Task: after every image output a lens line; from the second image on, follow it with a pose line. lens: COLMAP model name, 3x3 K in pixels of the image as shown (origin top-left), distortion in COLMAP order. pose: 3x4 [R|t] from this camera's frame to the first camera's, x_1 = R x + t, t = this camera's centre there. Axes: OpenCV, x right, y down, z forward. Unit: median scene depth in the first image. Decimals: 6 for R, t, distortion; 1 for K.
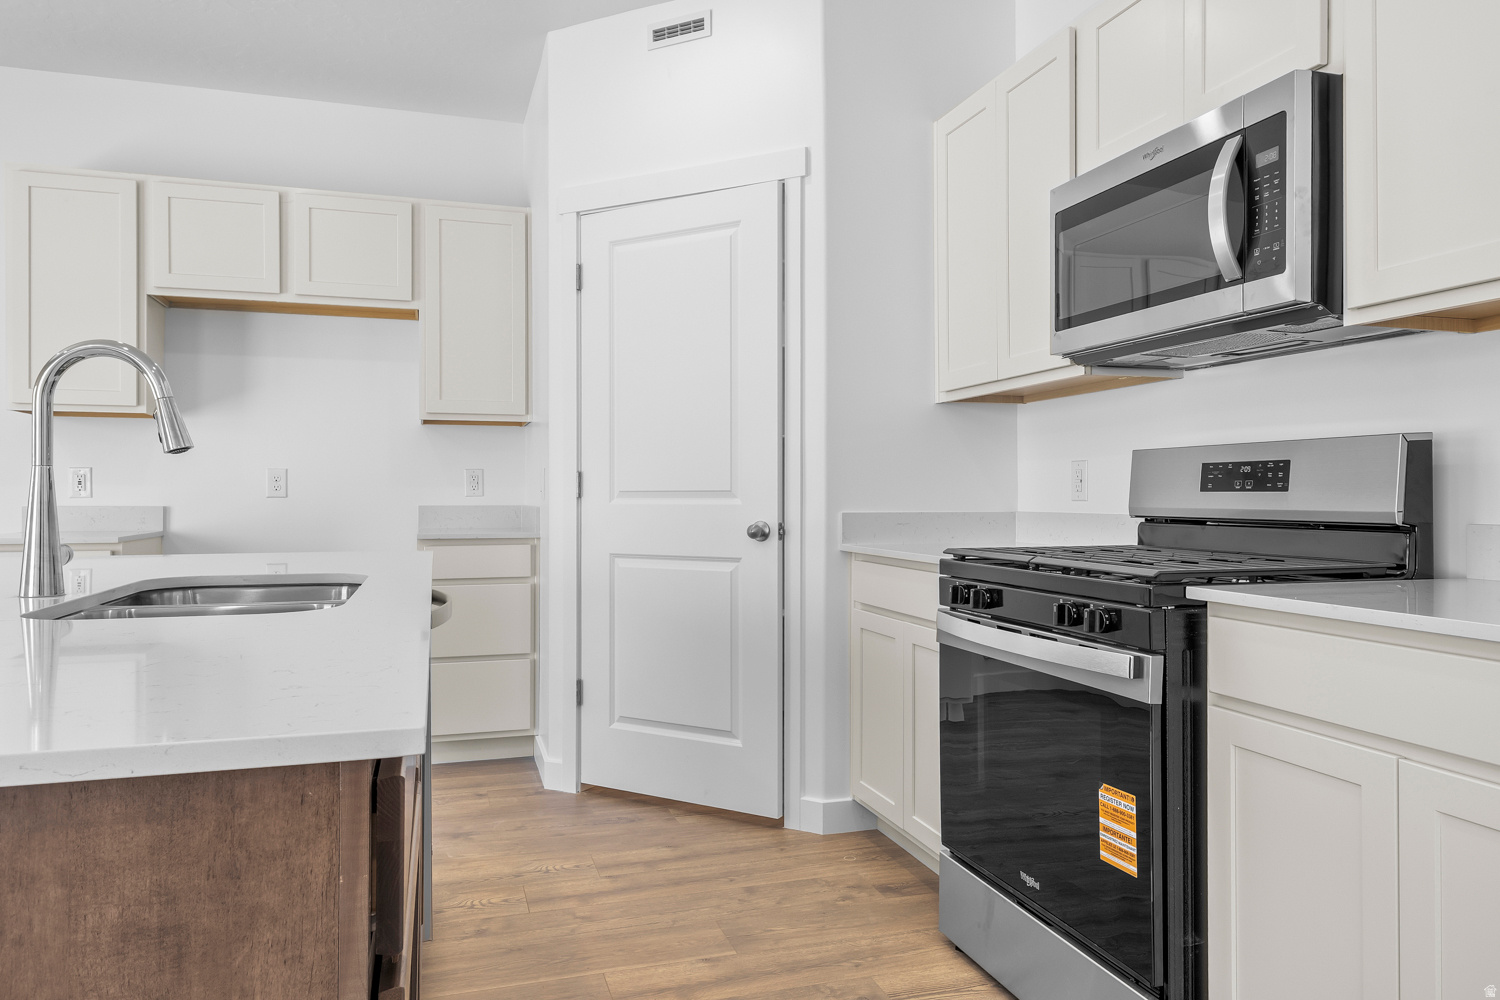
lens RADIAL K [[1016.1, 0, 748.7], [0, 1016.1, 493.3], [0, 0, 1]] dist [0.017390, 0.000031]
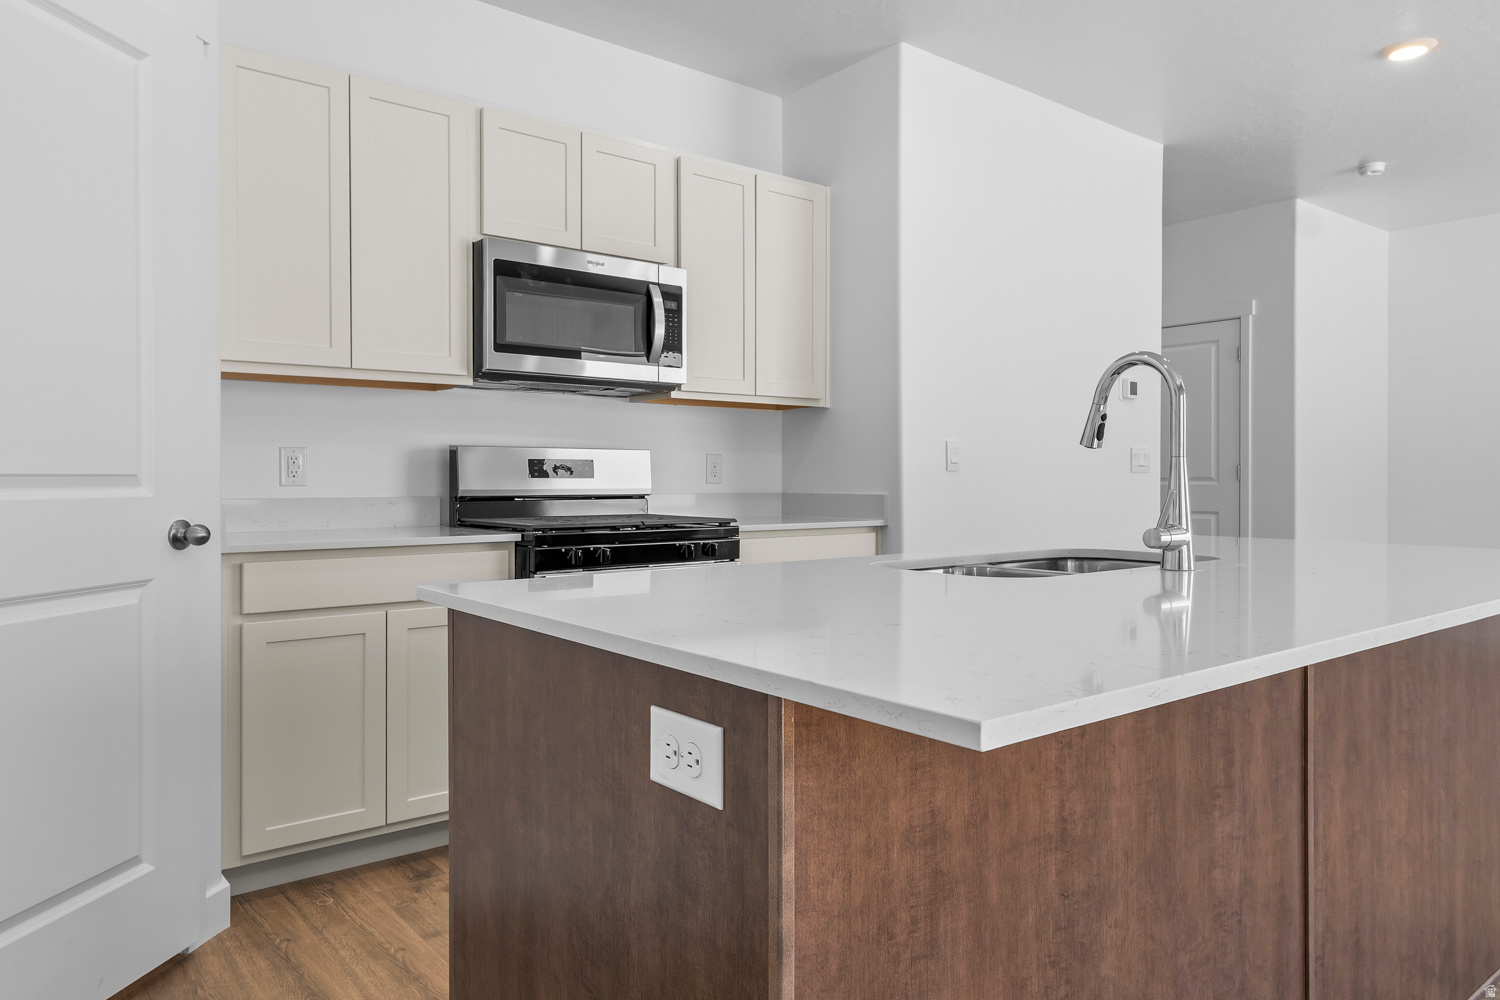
lens RADIAL K [[1003.0, 0, 746.2], [0, 1003.0, 483.5], [0, 0, 1]] dist [0.003159, 0.001955]
pose [[-0.365174, -0.005915, 0.930921, -0.913211], [-0.003011, 0.999982, 0.005172, -0.001689], [-0.930934, -0.000914, -0.365185, 1.088449]]
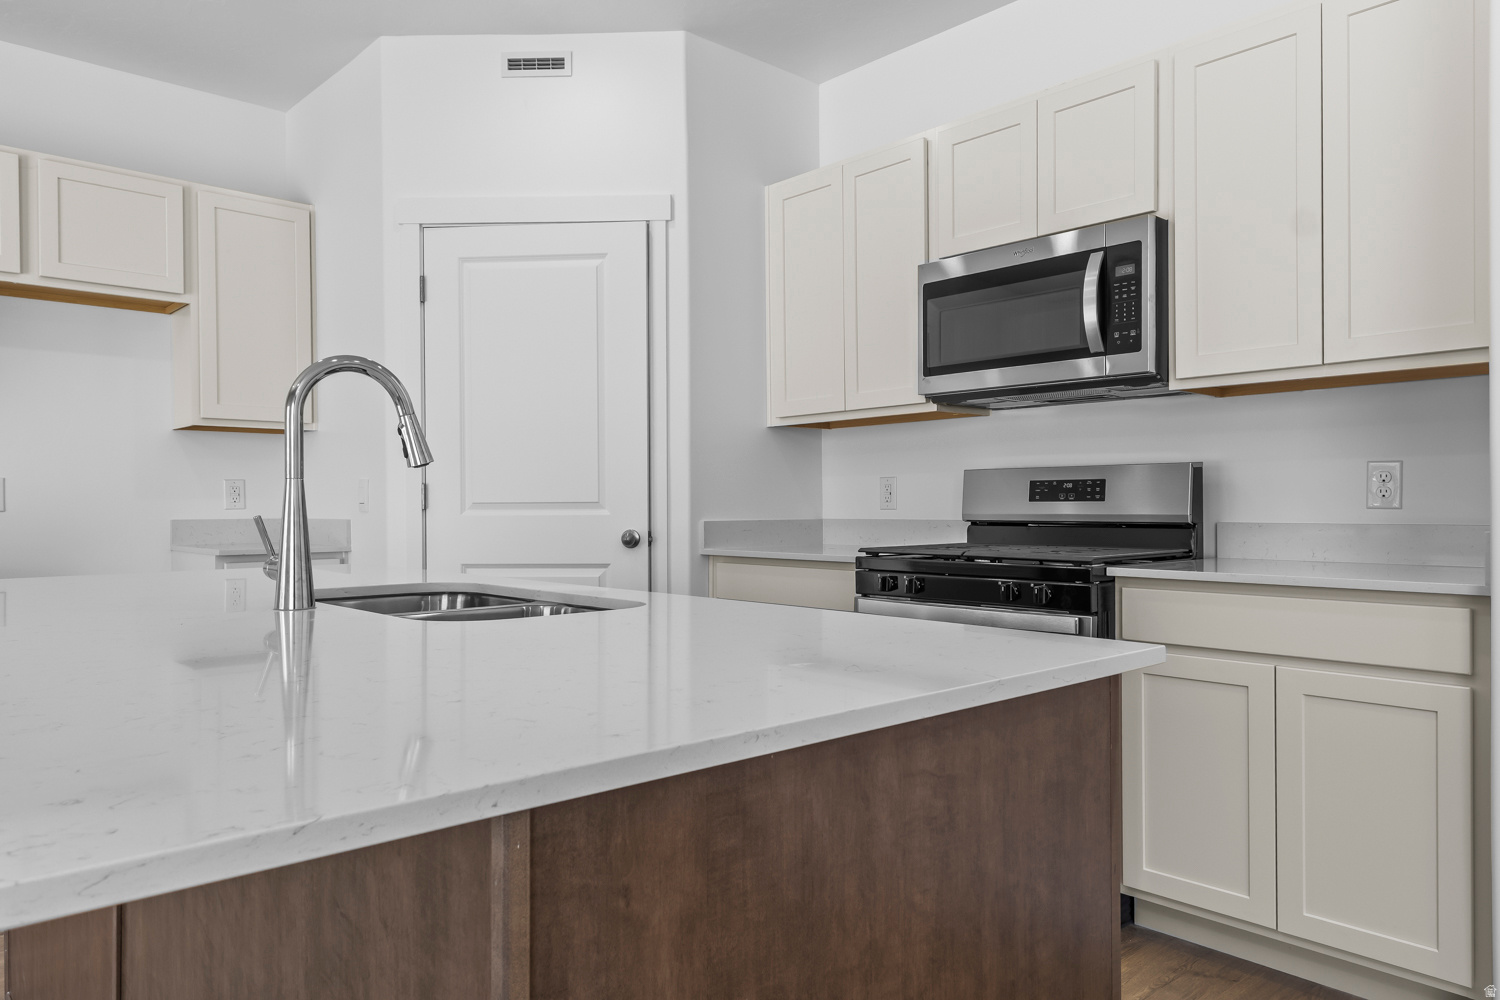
lens RADIAL K [[1001.5, 0, 747.2], [0, 1001.5, 514.7], [0, 0, 1]] dist [0.015317, 0.000508]
pose [[0.905203, -0.008187, 0.424901, -0.407868], [0.003946, 0.999933, 0.010860, -0.000141], [-0.424961, -0.008154, 0.905175, -0.043342]]
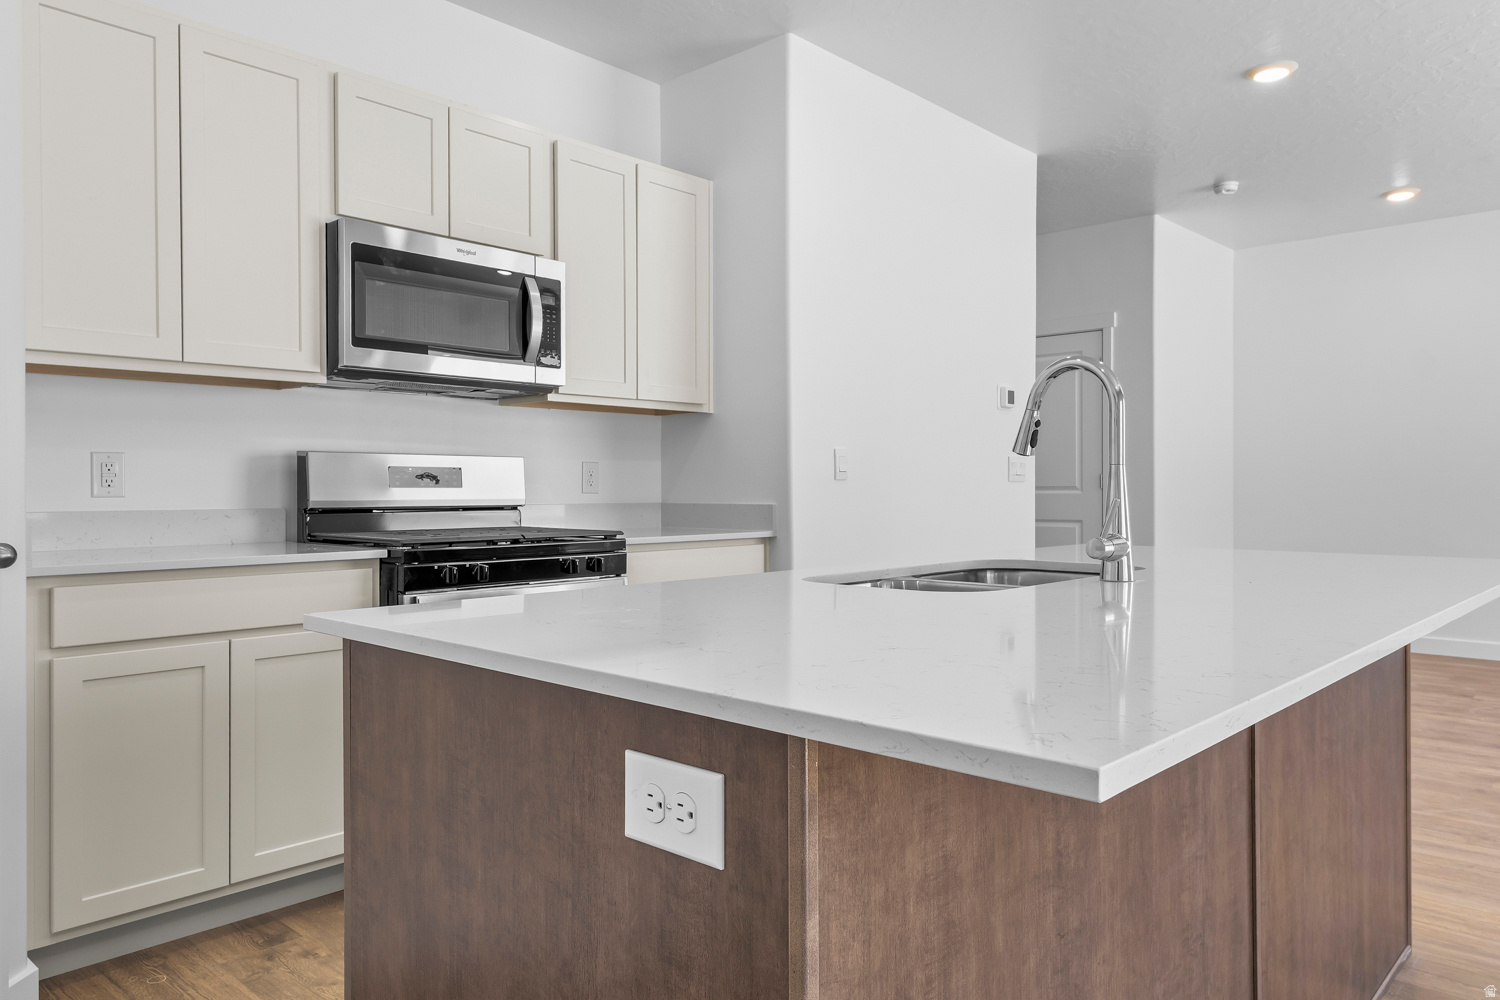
lens RADIAL K [[1033.0, 0, 747.5], [0, 1033.0, 492.4], [0, 0, 1]] dist [0.010065, -0.003313]
pose [[-0.500690, -0.004163, 0.865616, -0.856758], [-0.001620, 0.999991, 0.003873, -0.000926], [-0.865625, 0.000537, -0.500693, 1.118585]]
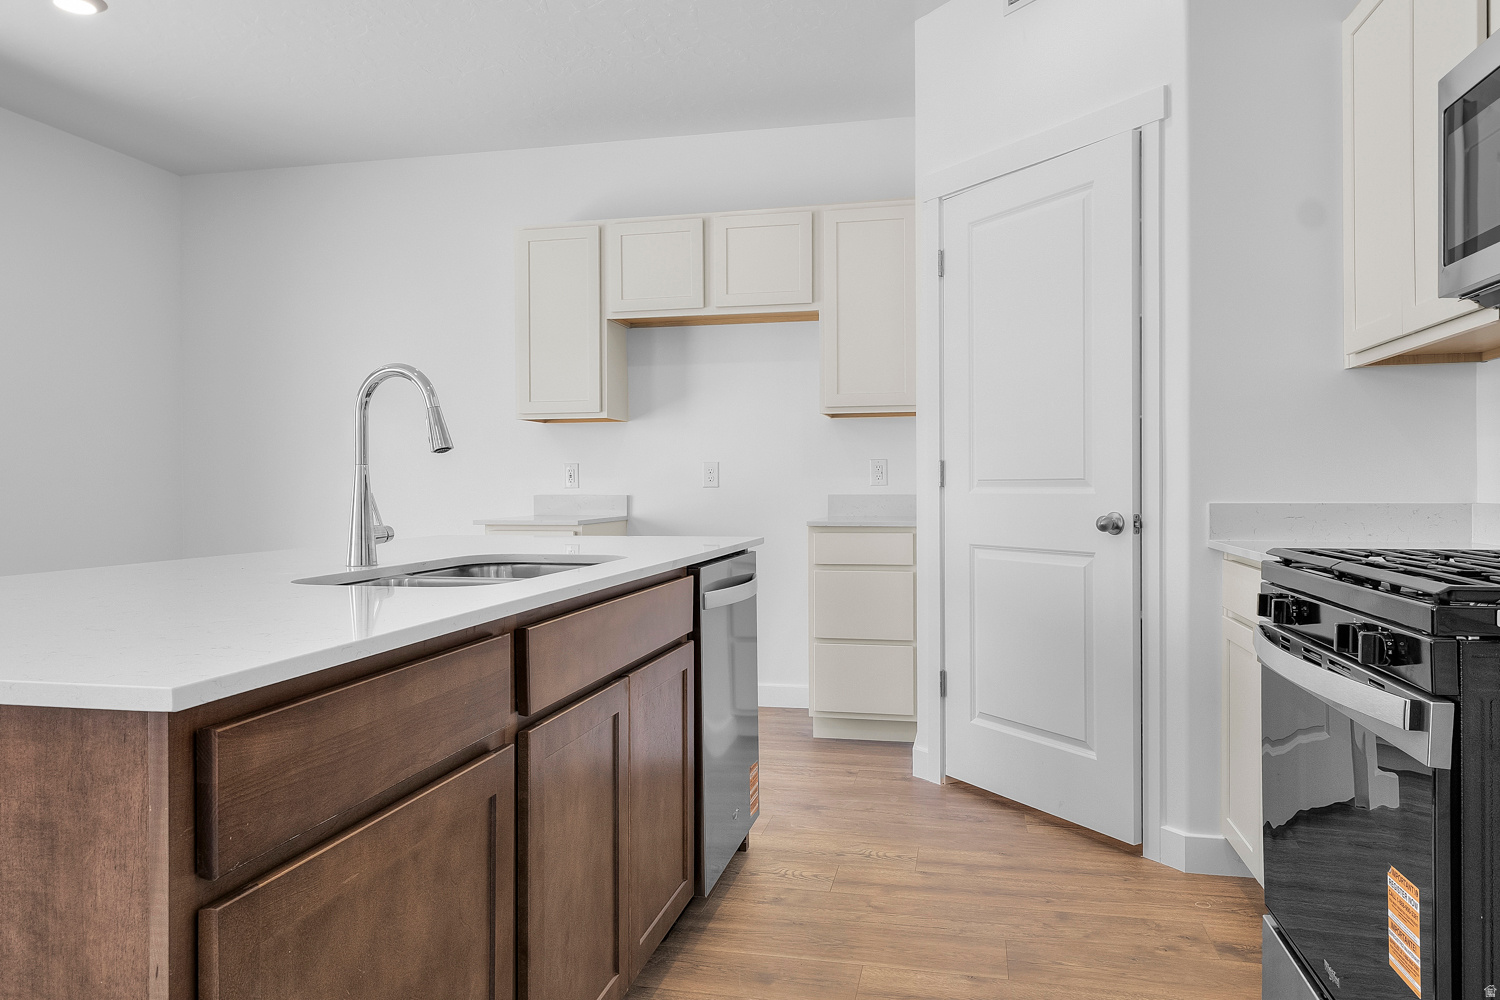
lens RADIAL K [[1002.3, 0, 751.4], [0, 1002.3, 490.8], [0, 0, 1]] dist [0.012824, -0.000155]
pose [[0.869498, -0.001557, -0.493935, 0.209311], [0.005999, 0.999955, 0.007407, -0.000282], [0.493901, -0.009404, 0.869468, 0.083136]]
